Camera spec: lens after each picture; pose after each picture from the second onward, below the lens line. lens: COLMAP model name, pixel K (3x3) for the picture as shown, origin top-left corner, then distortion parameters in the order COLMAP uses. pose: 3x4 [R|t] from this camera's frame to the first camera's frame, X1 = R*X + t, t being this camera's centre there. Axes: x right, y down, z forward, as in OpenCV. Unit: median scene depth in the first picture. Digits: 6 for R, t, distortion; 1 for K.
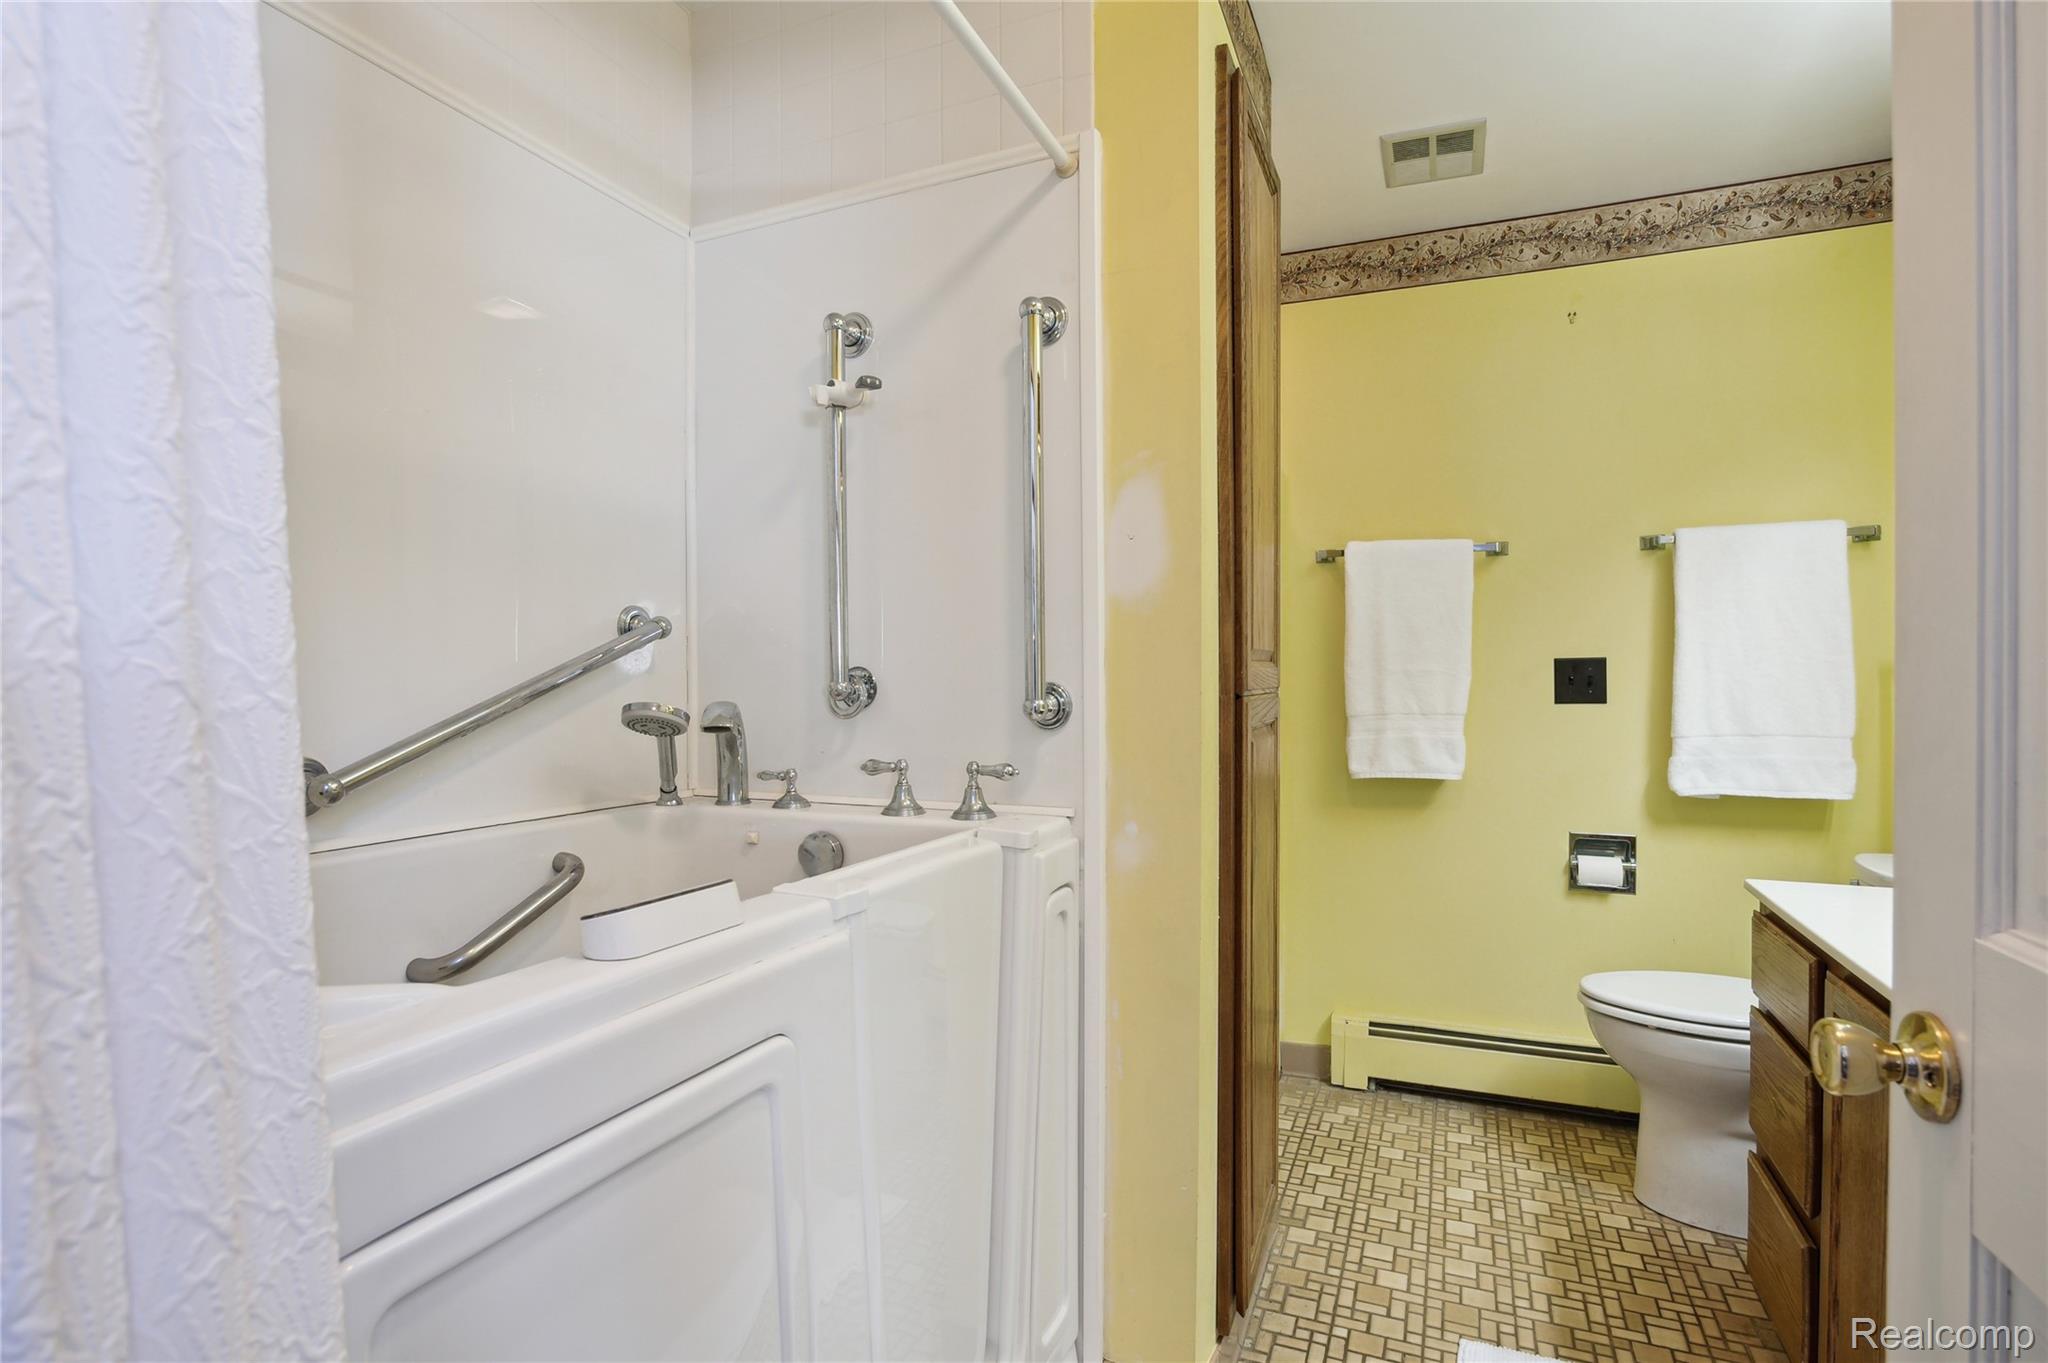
lens RADIAL K [[996.7, 0, 1022.2], [0, 996.7, 684.1], [0, 0, 1]] dist [-0.011622, 0.000480]
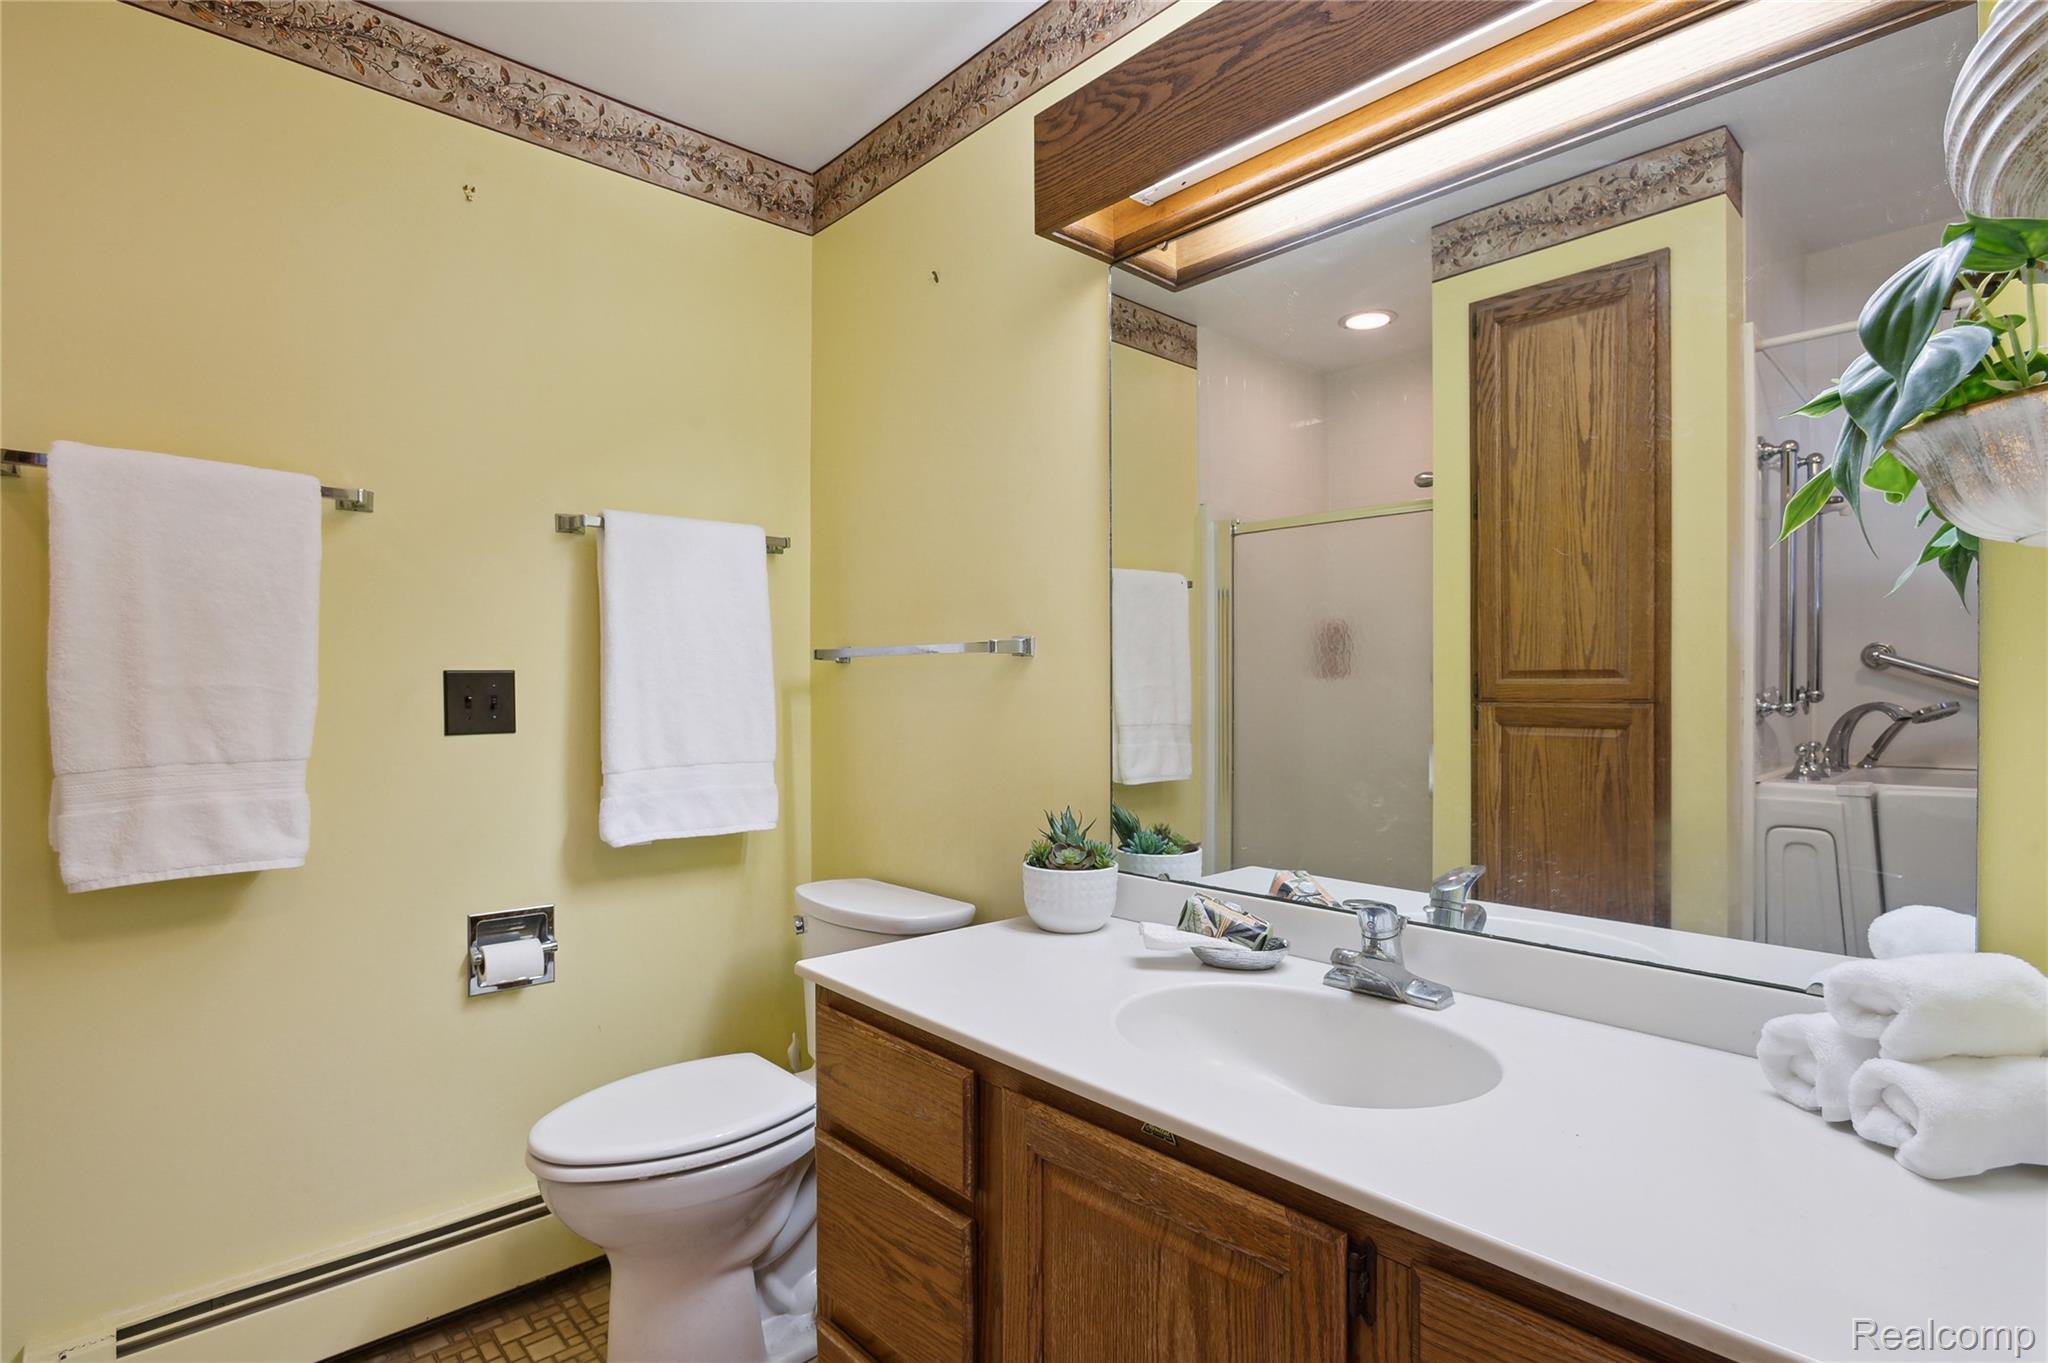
lens RADIAL K [[996.7, 0, 1020.6], [0, 996.7, 691.7], [0, 0, 1]] dist [-0.011622, 0.000480]
pose [[0.402516, -0.002509, 0.915409, 0.062142], [0.005154, 0.999987, 0.000474, -0.009368], [-0.915398, 0.004527, 0.402524, 0.356323]]
